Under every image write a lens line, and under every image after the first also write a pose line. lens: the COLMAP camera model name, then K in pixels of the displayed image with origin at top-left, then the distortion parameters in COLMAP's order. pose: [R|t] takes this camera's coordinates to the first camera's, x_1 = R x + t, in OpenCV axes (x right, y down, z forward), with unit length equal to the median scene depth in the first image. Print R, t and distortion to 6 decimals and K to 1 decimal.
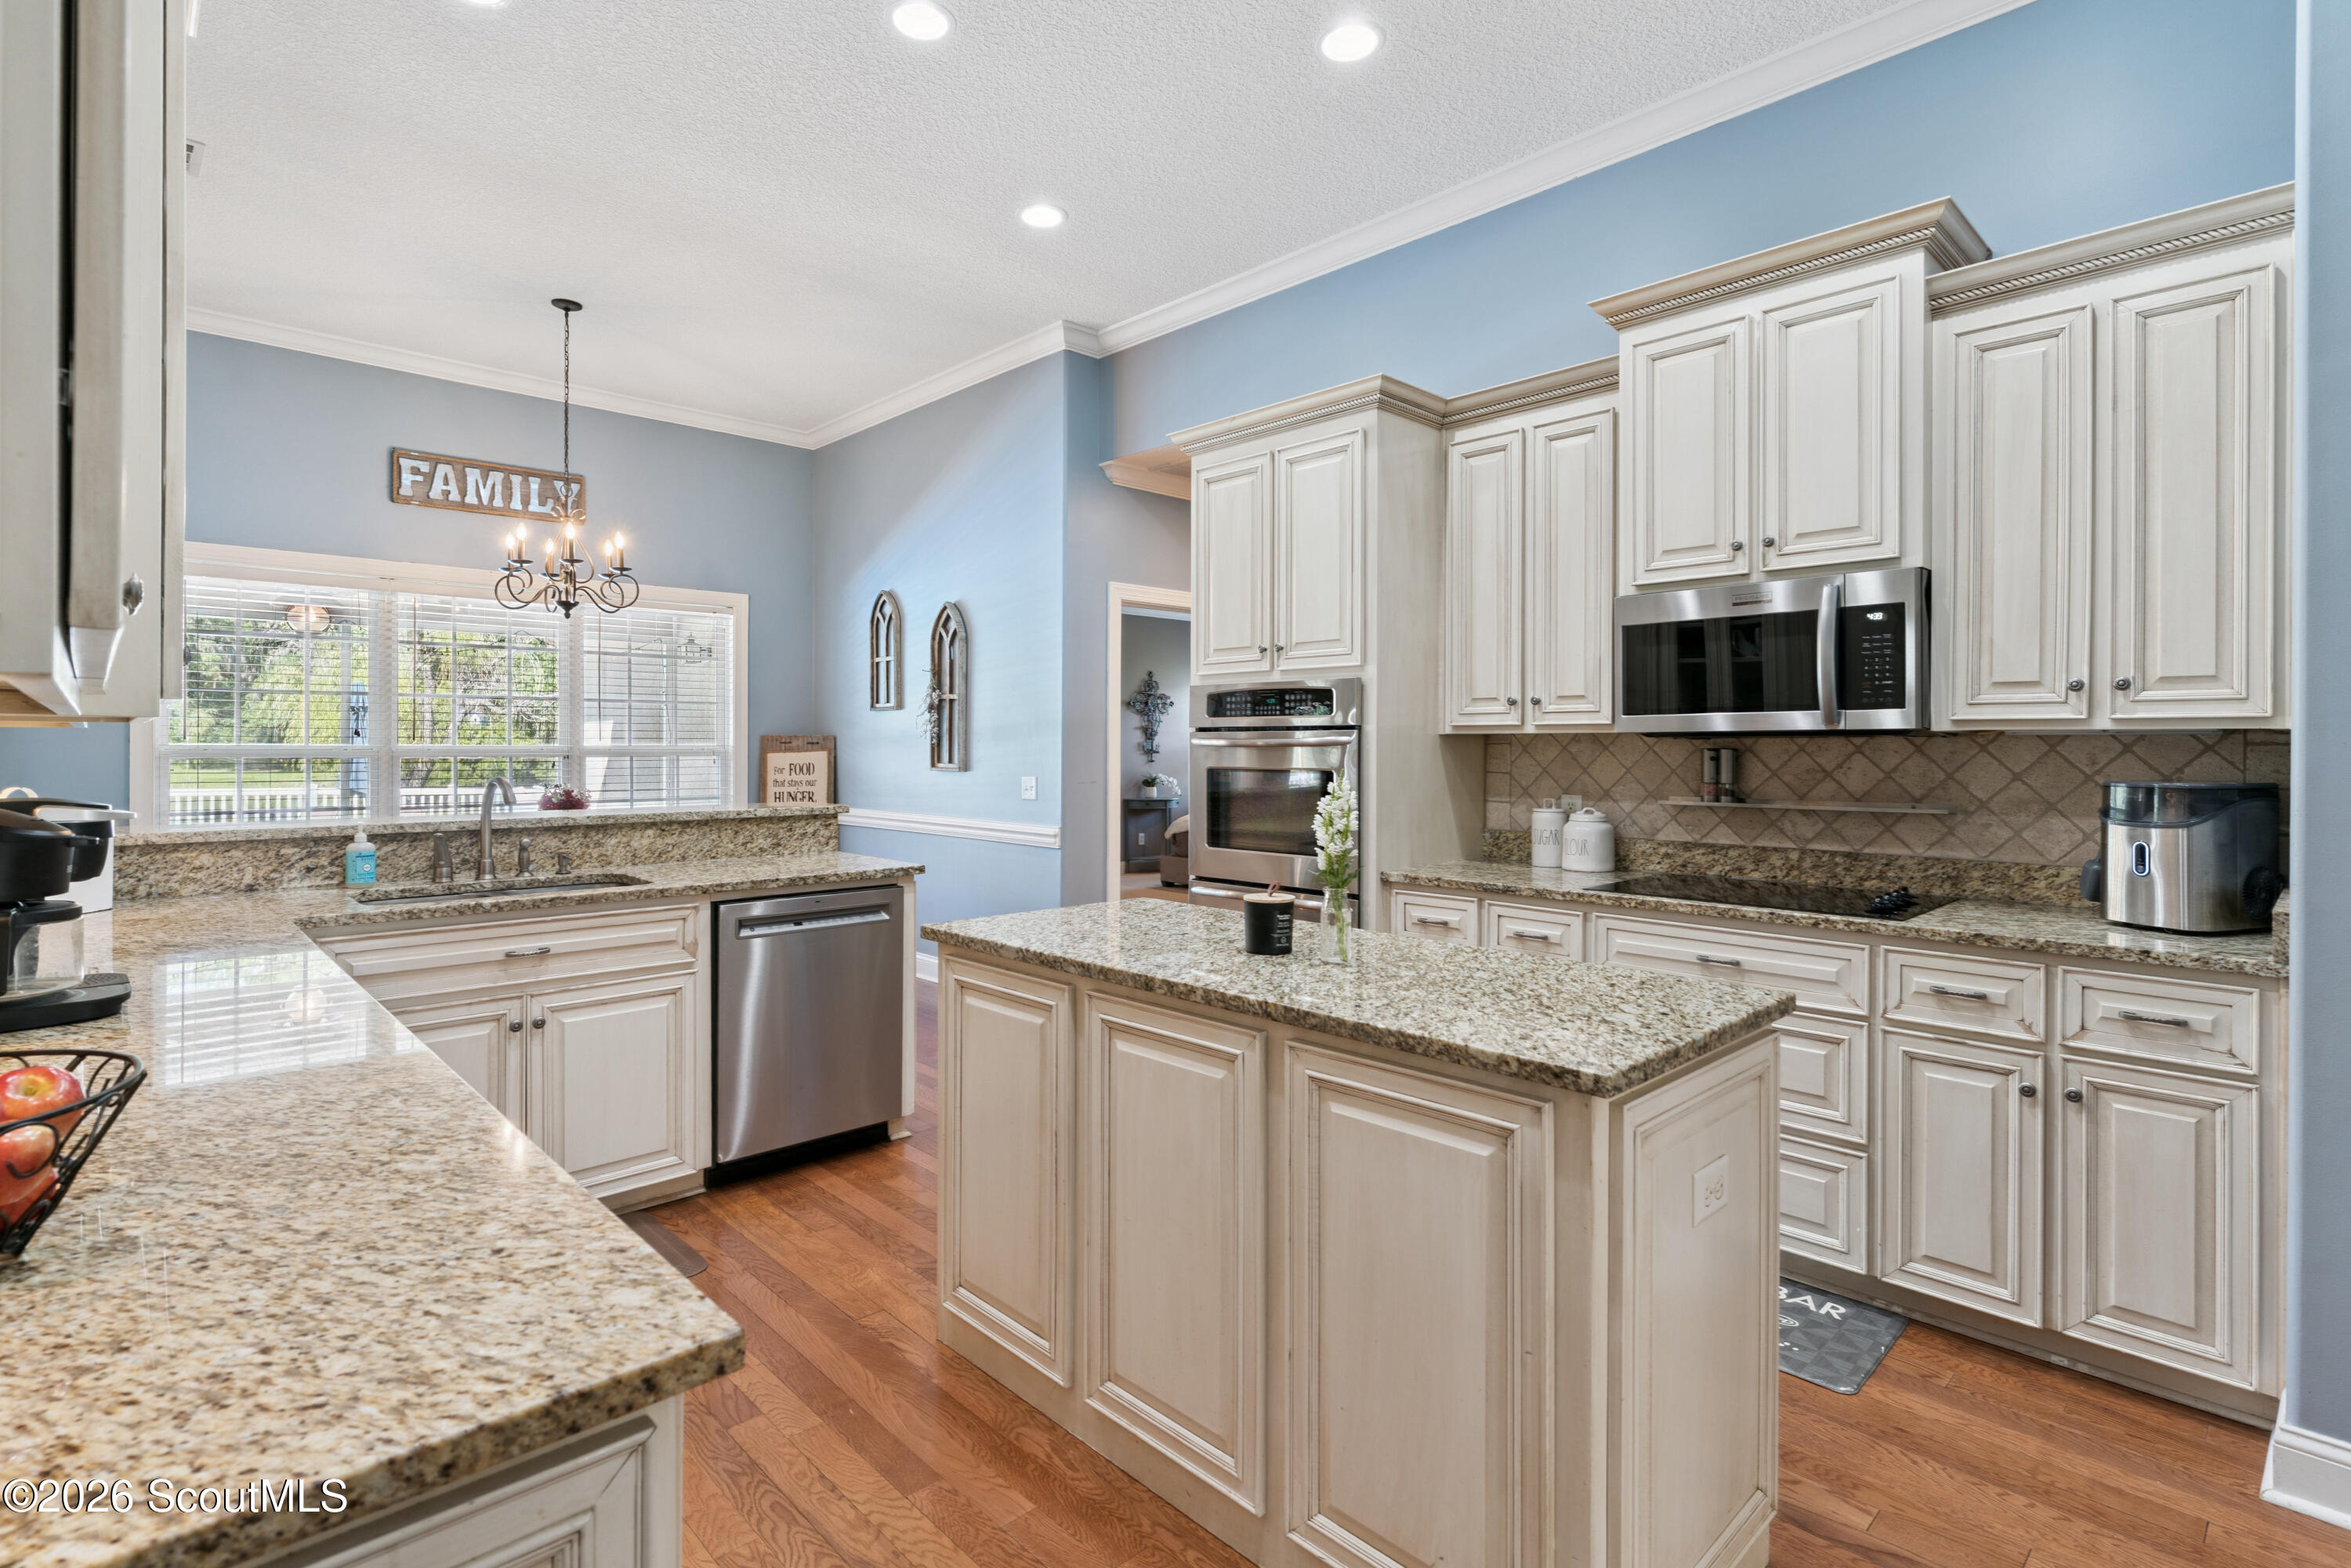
lens RADIAL K [[1124.2, 0, 1167.0], [0, 1124.2, 744.8], [0, 0, 1]] dist [-0.001557, 0.000240]
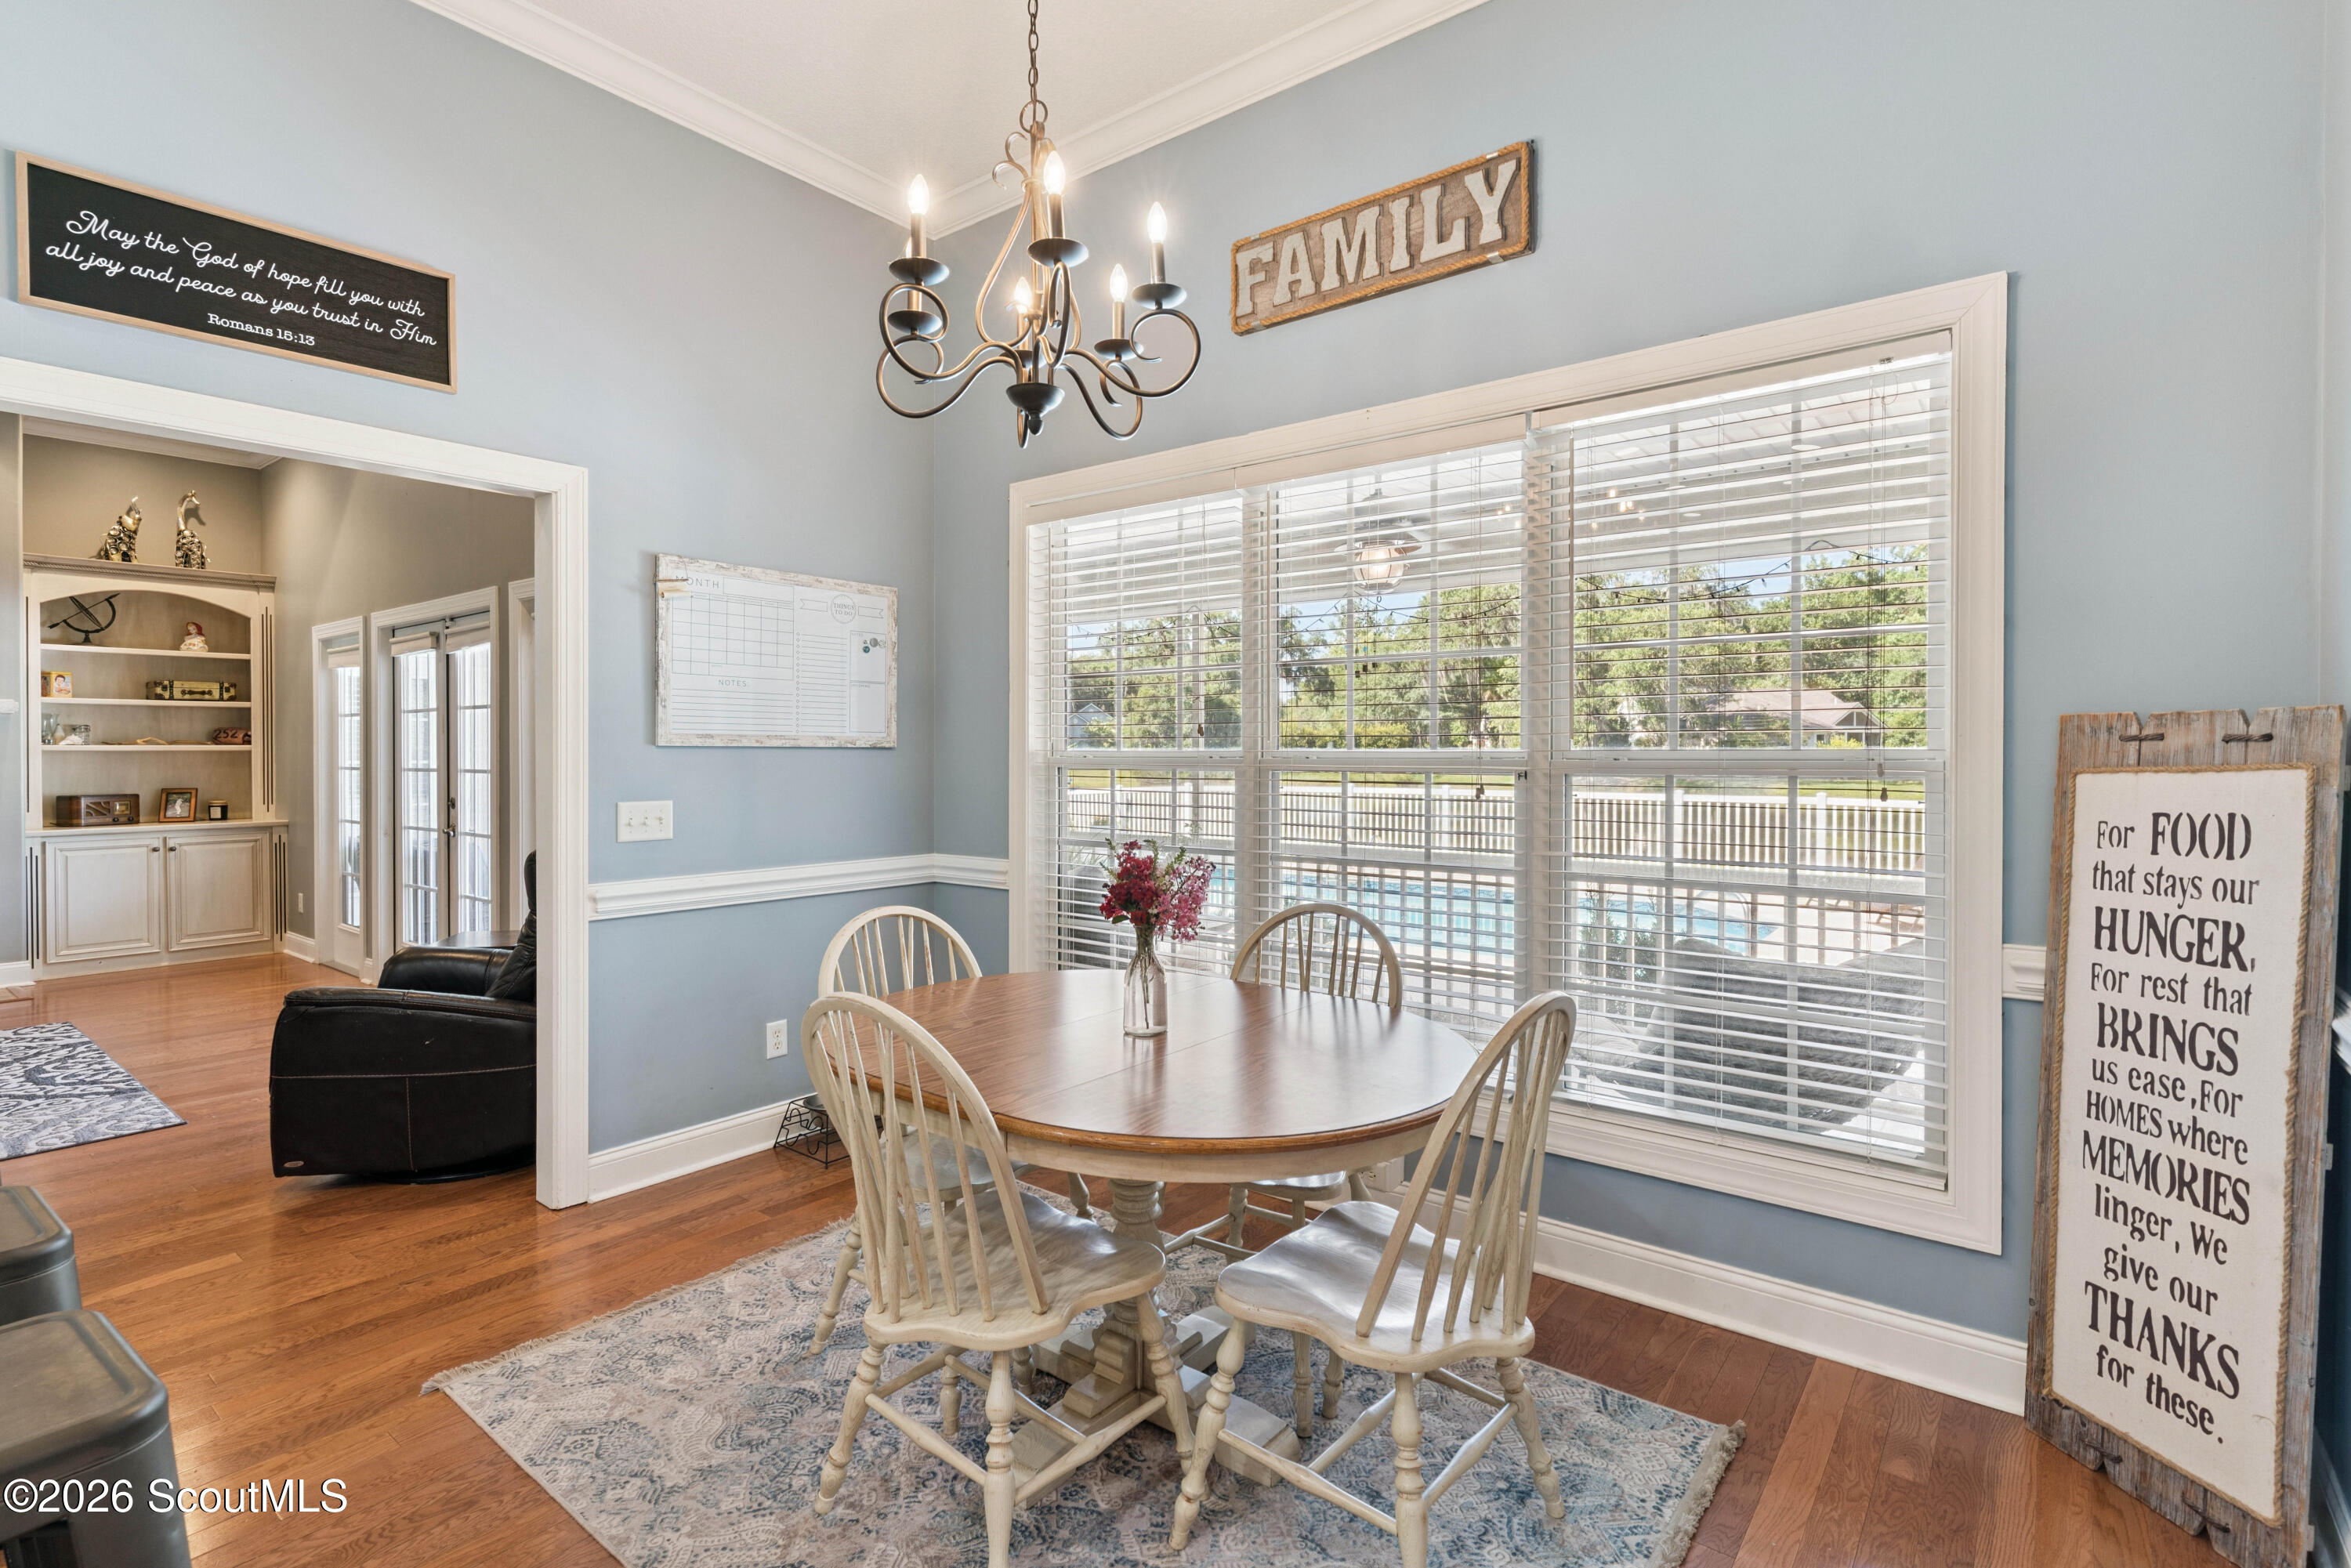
lens RADIAL K [[1116.5, 0, 1180.9], [0, 1116.5, 759.1], [0, 0, 1]] dist [-0.001231, 0.000458]
pose [[0.146293, 0.004531, -0.989231, -0.182079], [0.001920, 0.999986, 0.004864, 0.002820], [0.989239, -0.002611, 0.146282, 1.375458]]
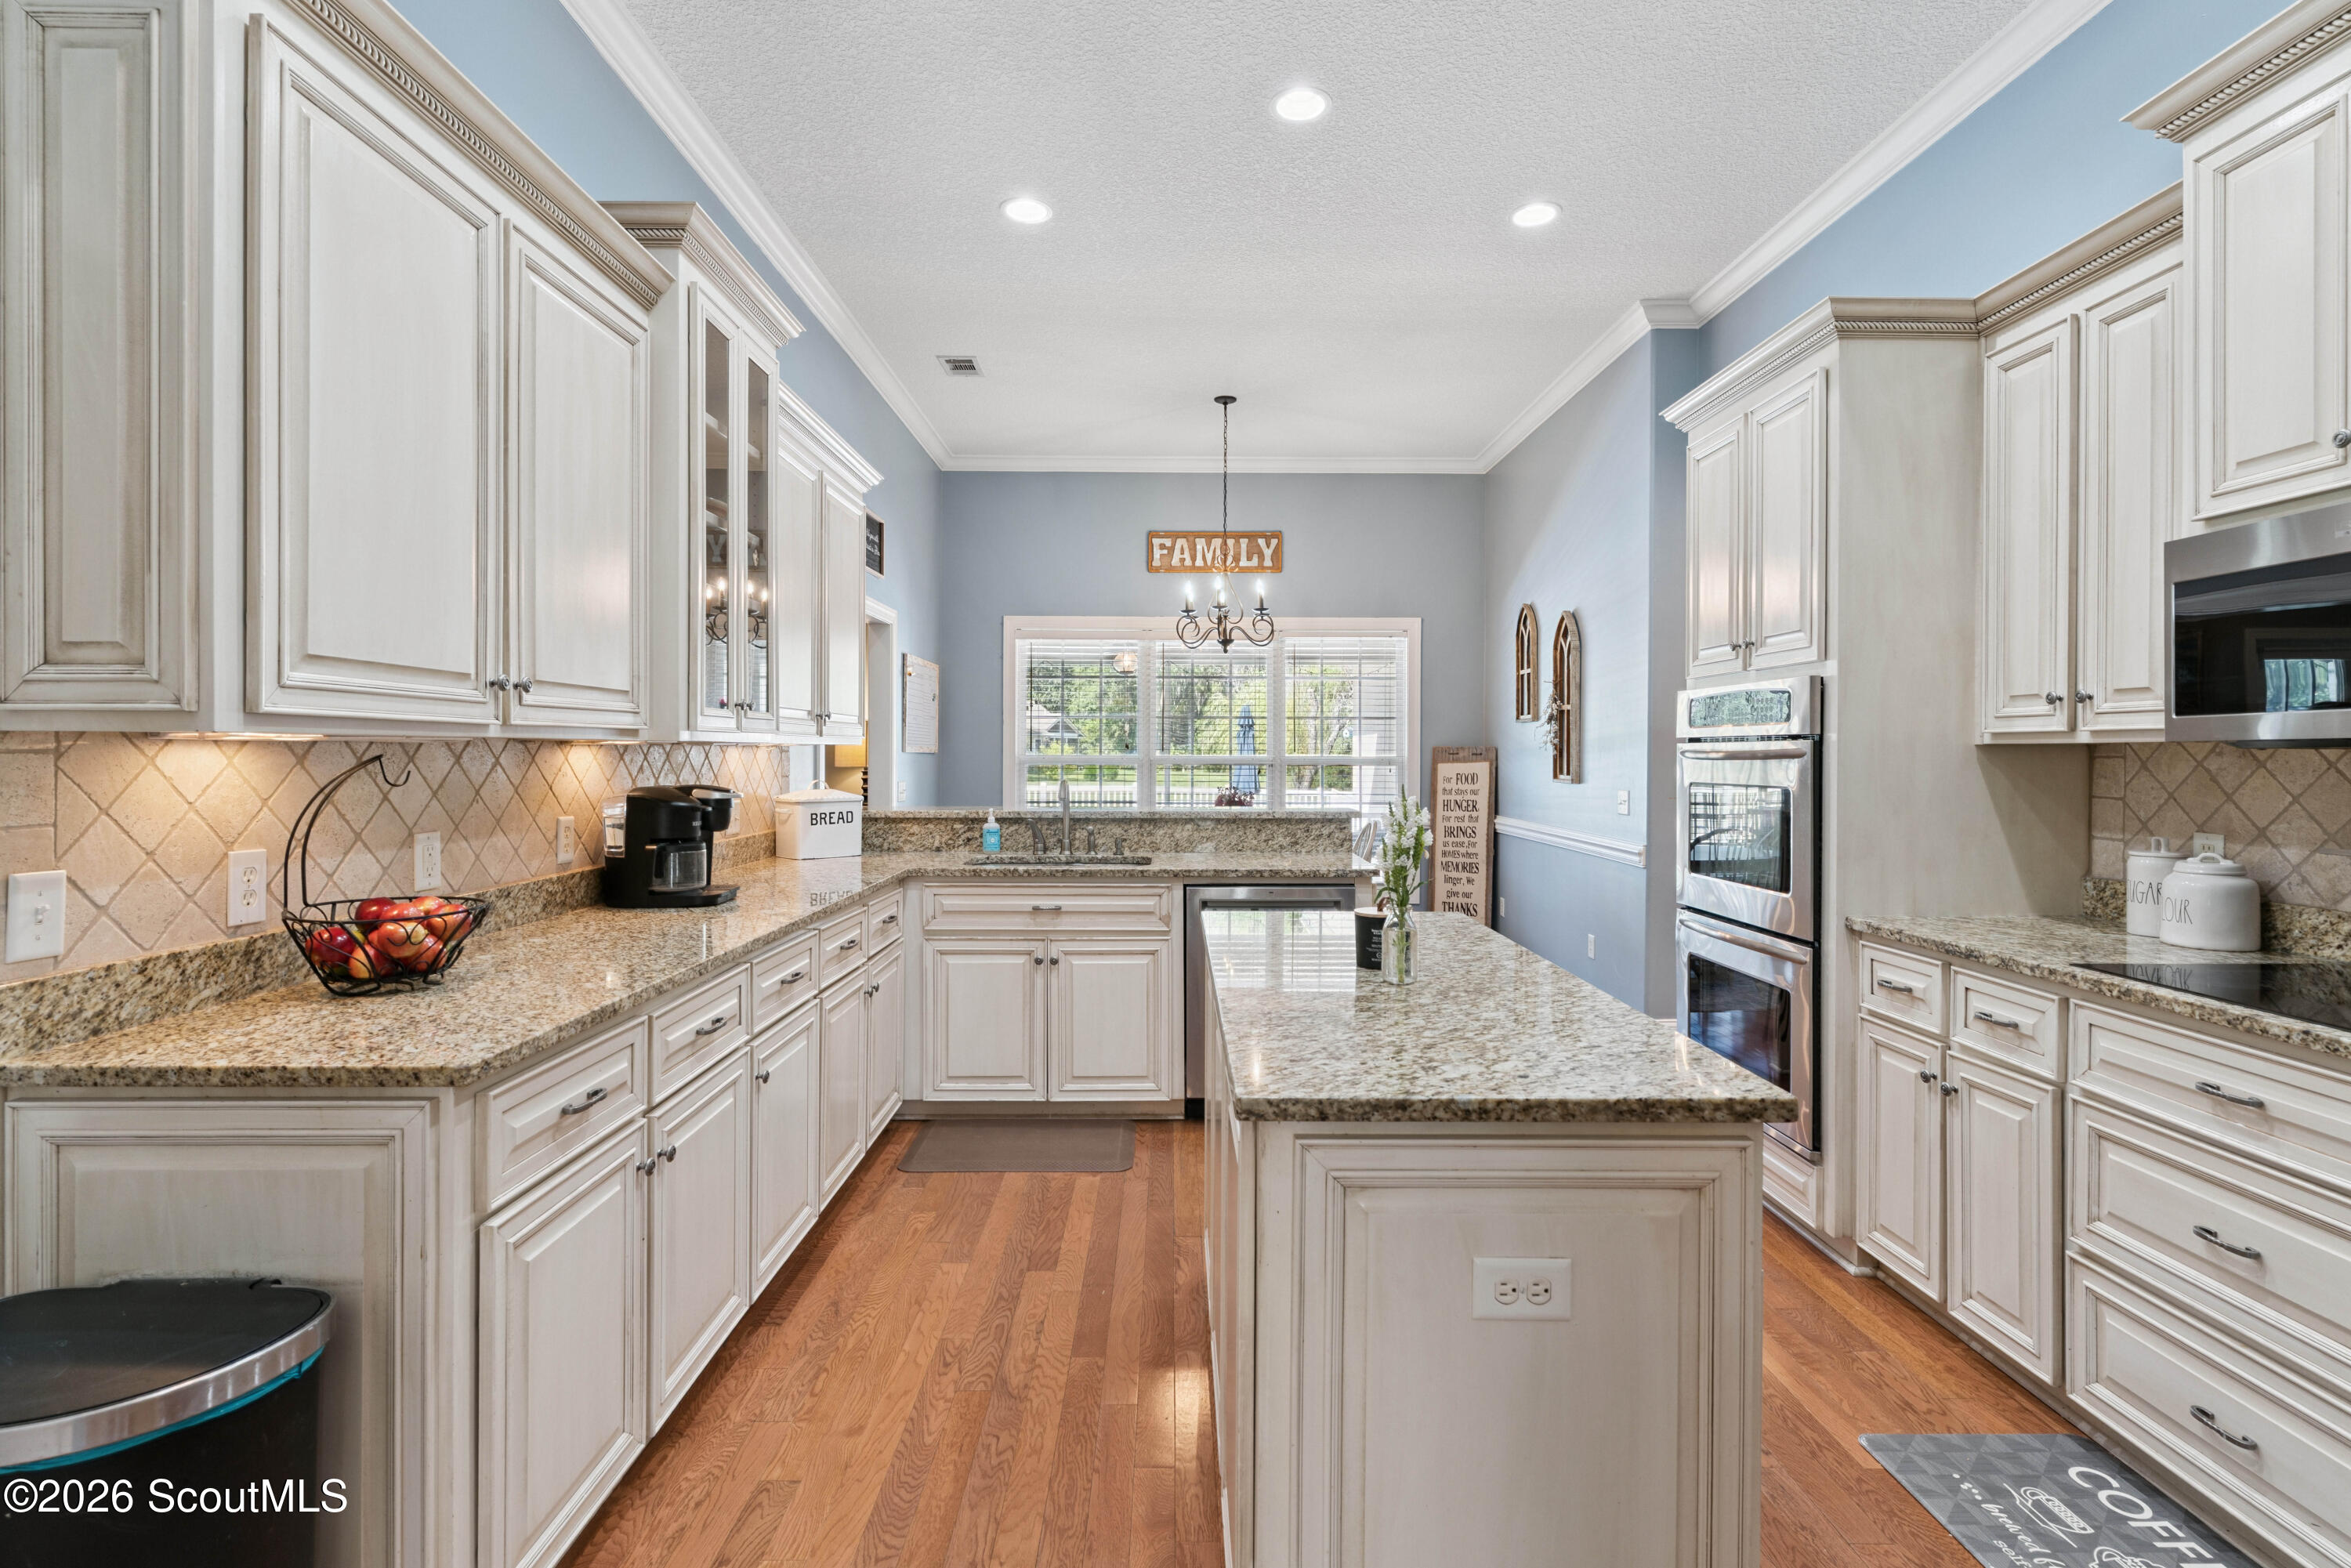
lens RADIAL K [[1116.5, 0, 1180.9], [0, 1116.5, 759.1], [0, 0, 1]] dist [-0.001231, 0.000458]
pose [[0.732302, 0.004446, -0.680966, 0.369936], [-0.001988, 0.999988, 0.004391, -0.001854], [0.680977, -0.001862, 0.732302, 0.091650]]
